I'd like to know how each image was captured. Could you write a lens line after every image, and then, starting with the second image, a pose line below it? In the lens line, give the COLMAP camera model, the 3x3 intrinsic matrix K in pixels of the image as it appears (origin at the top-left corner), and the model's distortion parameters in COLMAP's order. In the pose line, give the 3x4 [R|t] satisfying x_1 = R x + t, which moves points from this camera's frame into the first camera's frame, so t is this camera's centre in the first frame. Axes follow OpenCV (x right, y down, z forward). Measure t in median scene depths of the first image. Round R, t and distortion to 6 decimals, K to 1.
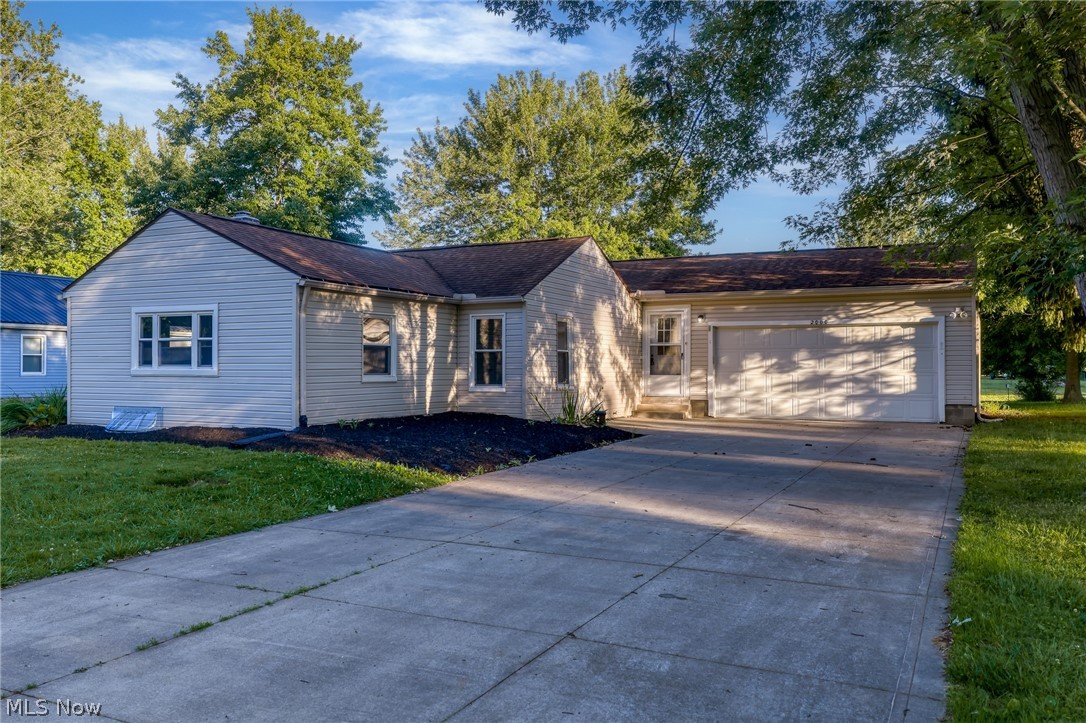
lens RADIAL K [[879.6, 0, 543.0], [0, 879.6, 361.5], [0, 0, 1]] dist [0.003168, -0.002534]
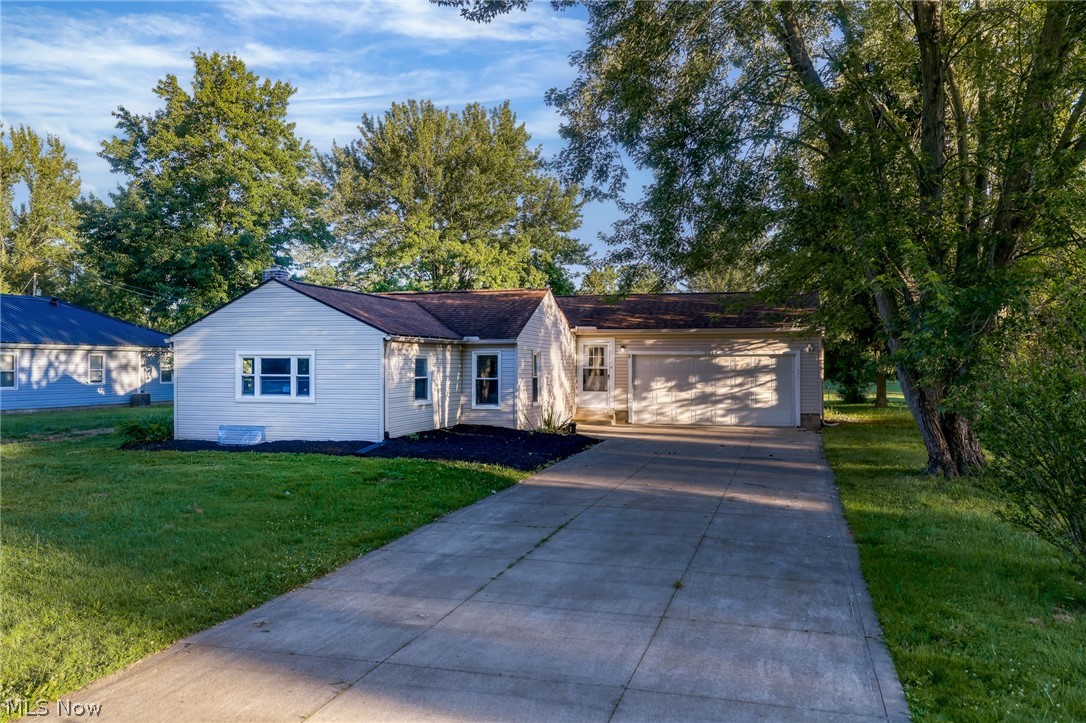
lens RADIAL K [[875.5, 0, 543.0], [0, 875.5, 361.5], [0, 0, 1]] dist [-0.002950, 0.000313]
pose [[0.984001, 0.001765, 0.178155, -0.183963], [-0.002294, 0.999994, 0.002767, -0.037029], [-0.178149, -0.003132, 0.983999, -0.279581]]
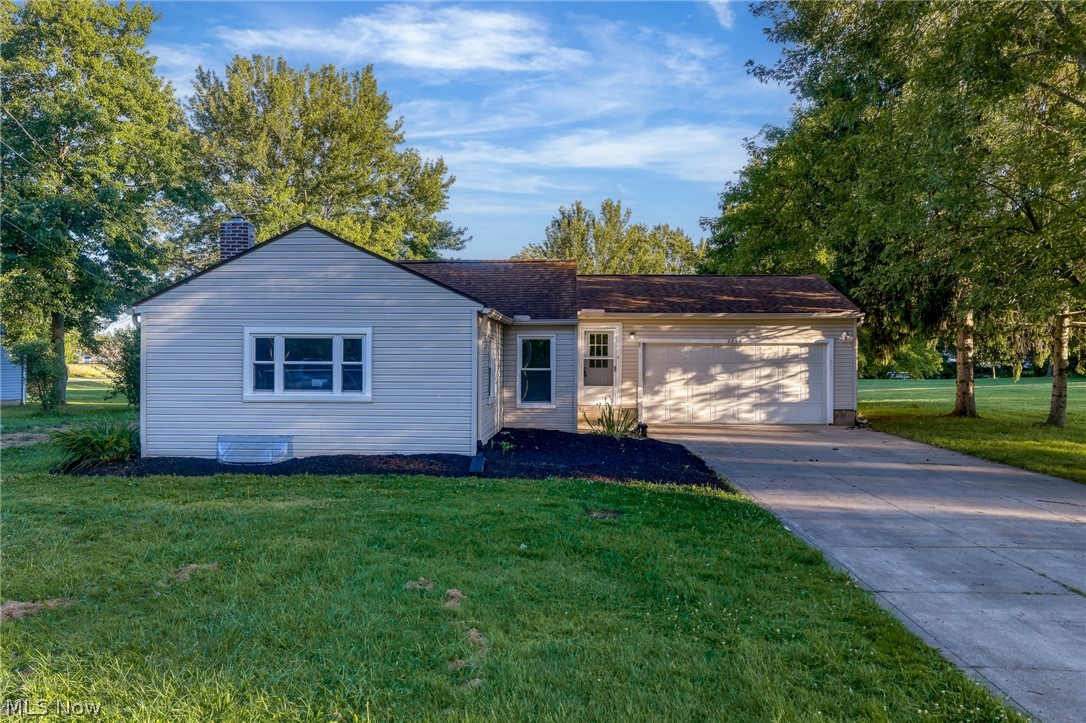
lens RADIAL K [[875.5, 0, 543.0], [0, 875.5, 361.5], [0, 0, 1]] dist [-0.002950, 0.000313]
pose [[0.911973, 0.002311, 0.410244, -0.414025], [-0.005618, 0.999961, 0.006856, -0.024963], [-0.410212, -0.008557, 0.911950, 0.032505]]
